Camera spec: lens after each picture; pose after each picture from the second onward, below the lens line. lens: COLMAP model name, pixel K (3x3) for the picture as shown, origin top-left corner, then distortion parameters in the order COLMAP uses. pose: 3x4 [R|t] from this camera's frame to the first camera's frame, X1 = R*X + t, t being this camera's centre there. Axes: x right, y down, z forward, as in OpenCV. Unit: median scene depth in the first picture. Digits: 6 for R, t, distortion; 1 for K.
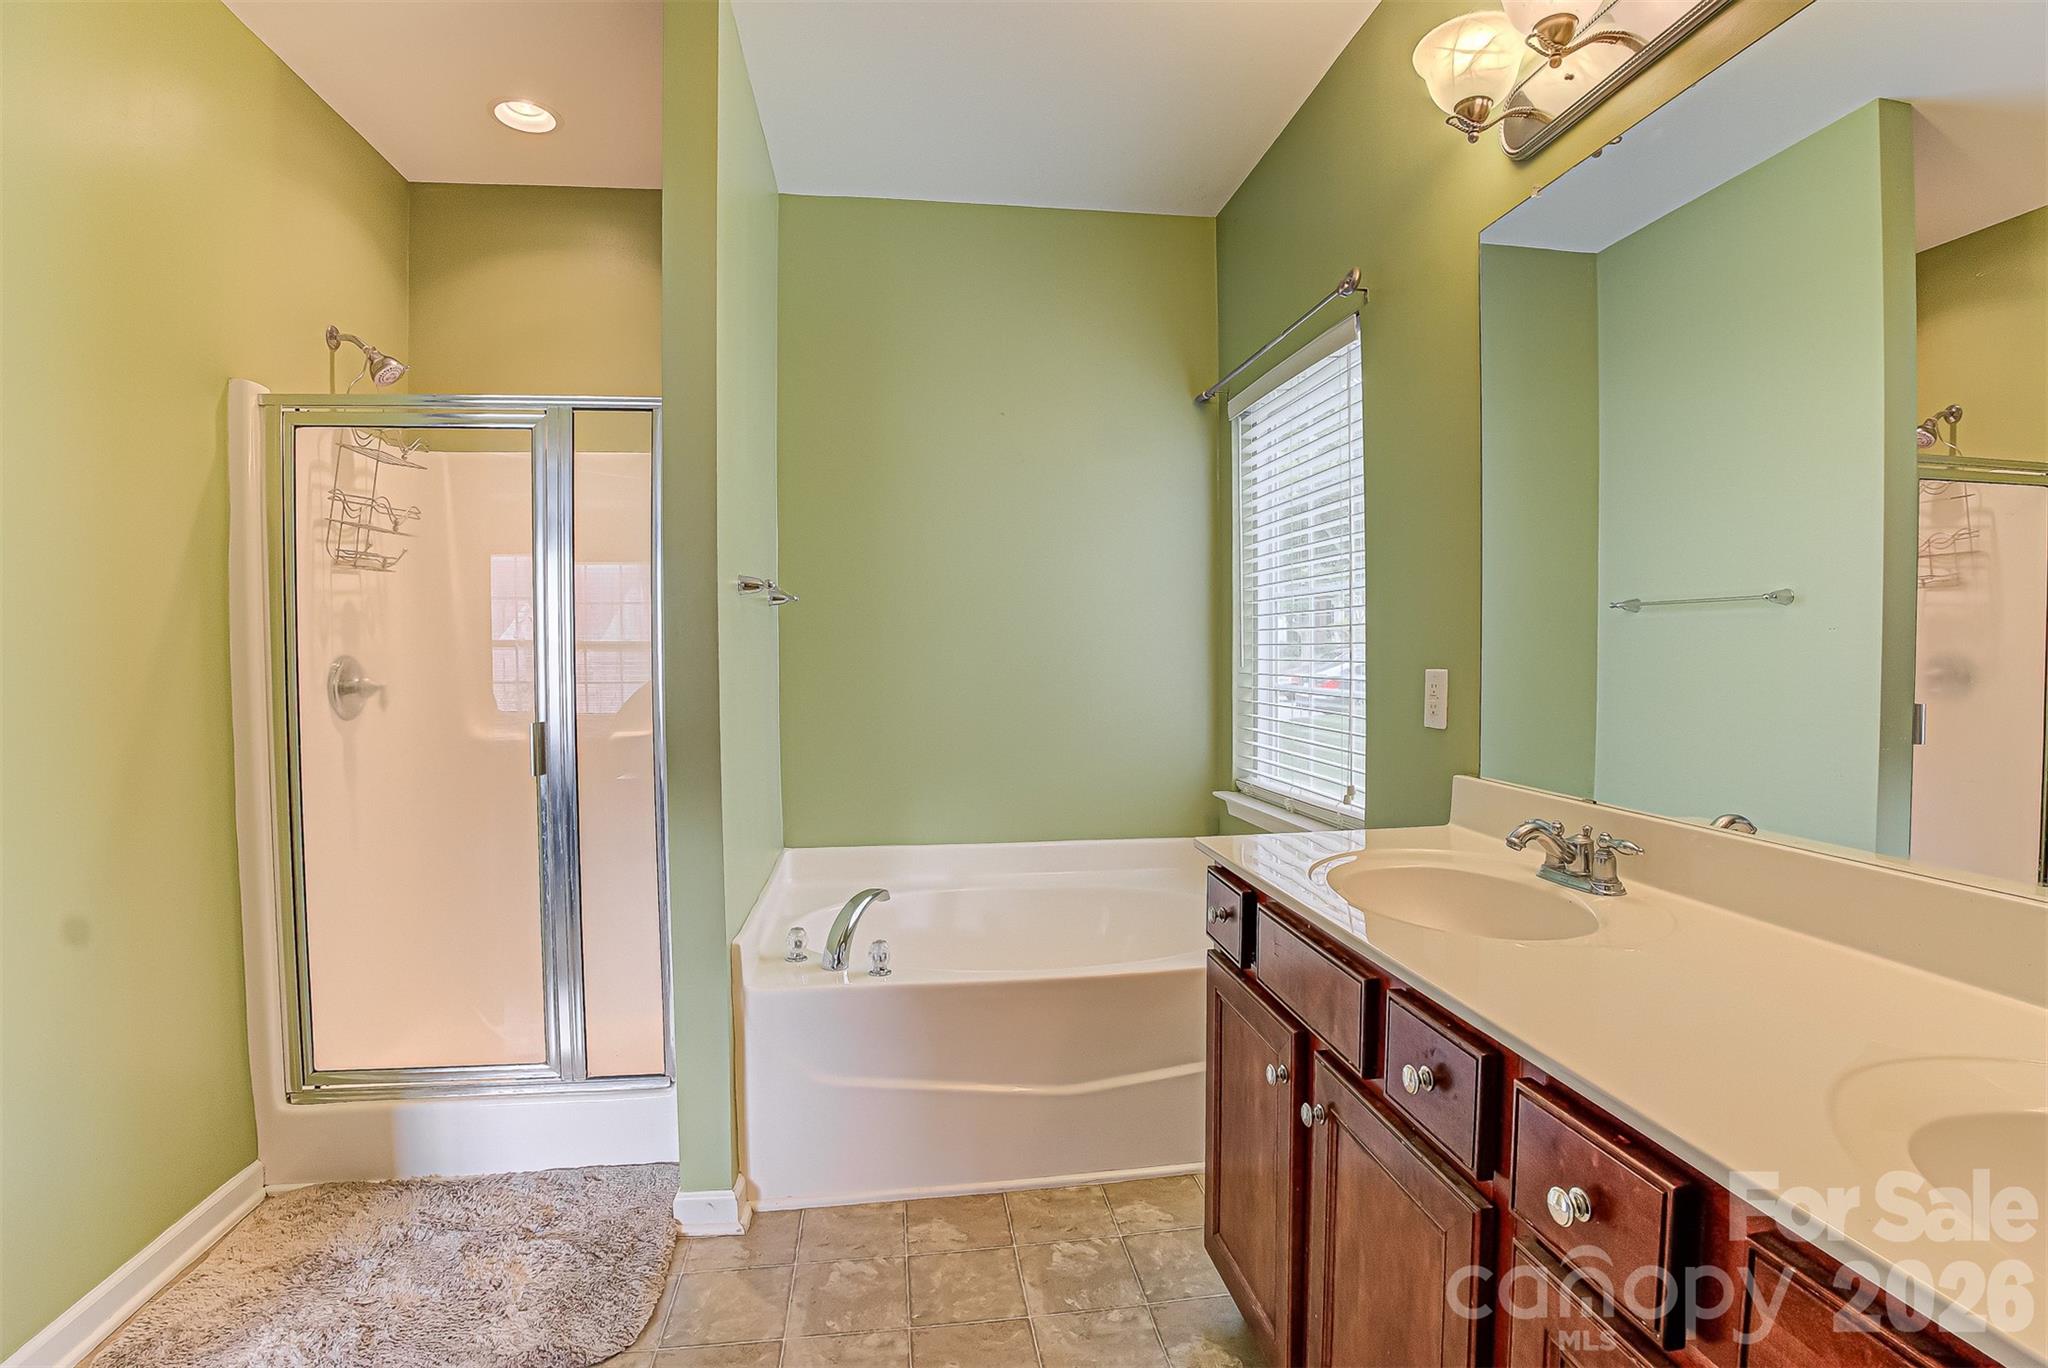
lens RADIAL K [[978.6, 0, 1029.7], [0, 978.6, 663.3], [0, 0, 1]] dist [-0.059869, -0.000376]
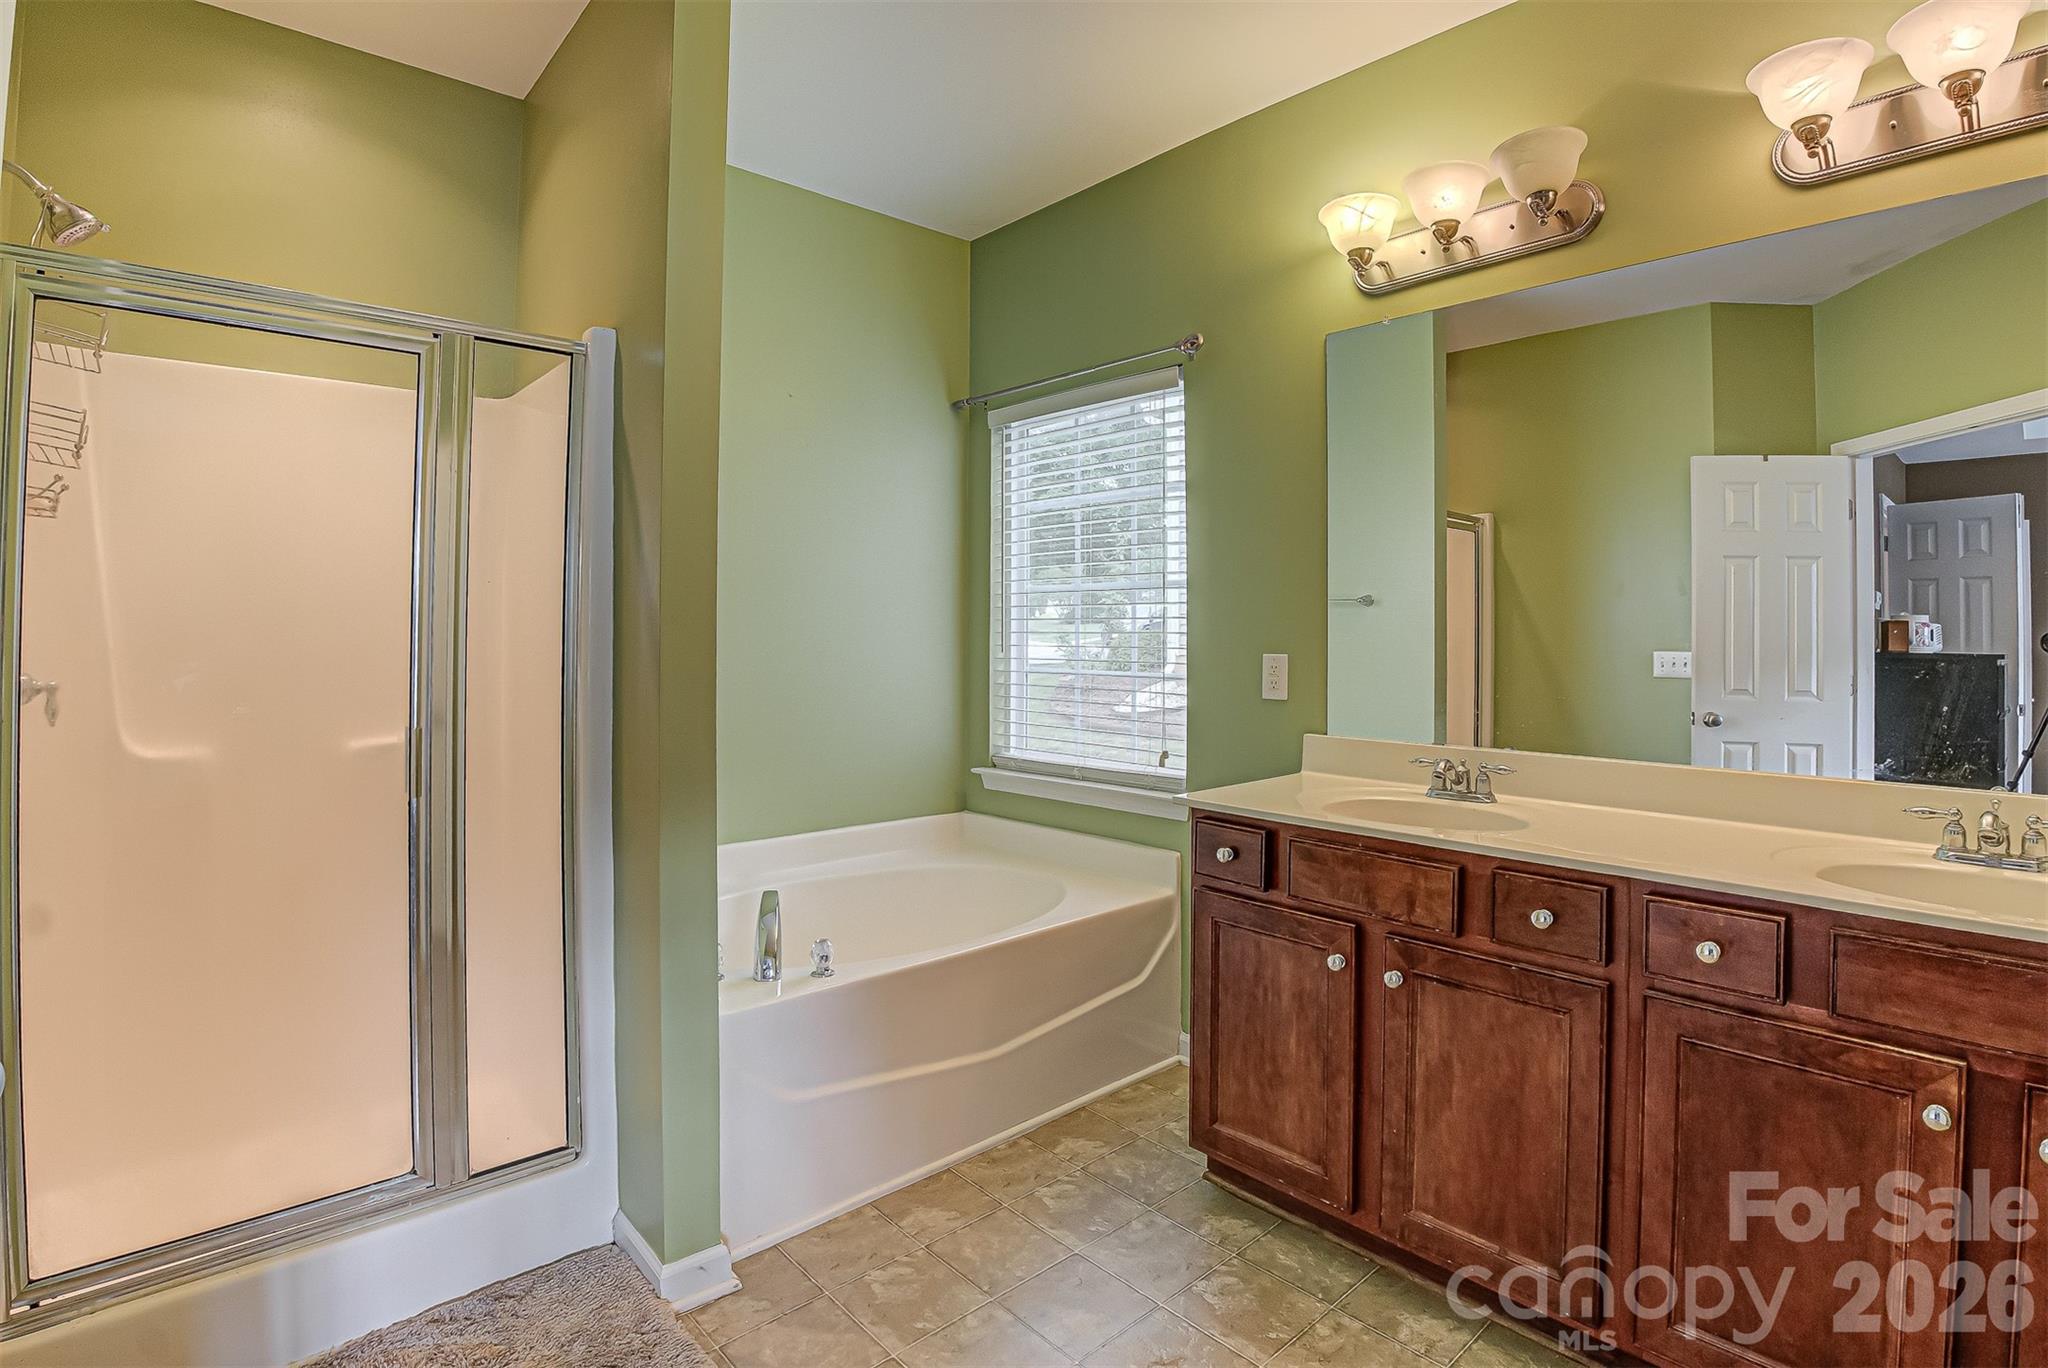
lens RADIAL K [[997.8, 0, 1022.1], [0, 997.8, 618.5], [0, 0, 1]] dist [-0.052084, -0.000067]
pose [[0.832620, 0.013731, 0.553675, -0.545385], [0.003421, 0.999546, -0.029932, -0.001546], [-0.553835, 0.026817, 0.832195, 0.072398]]
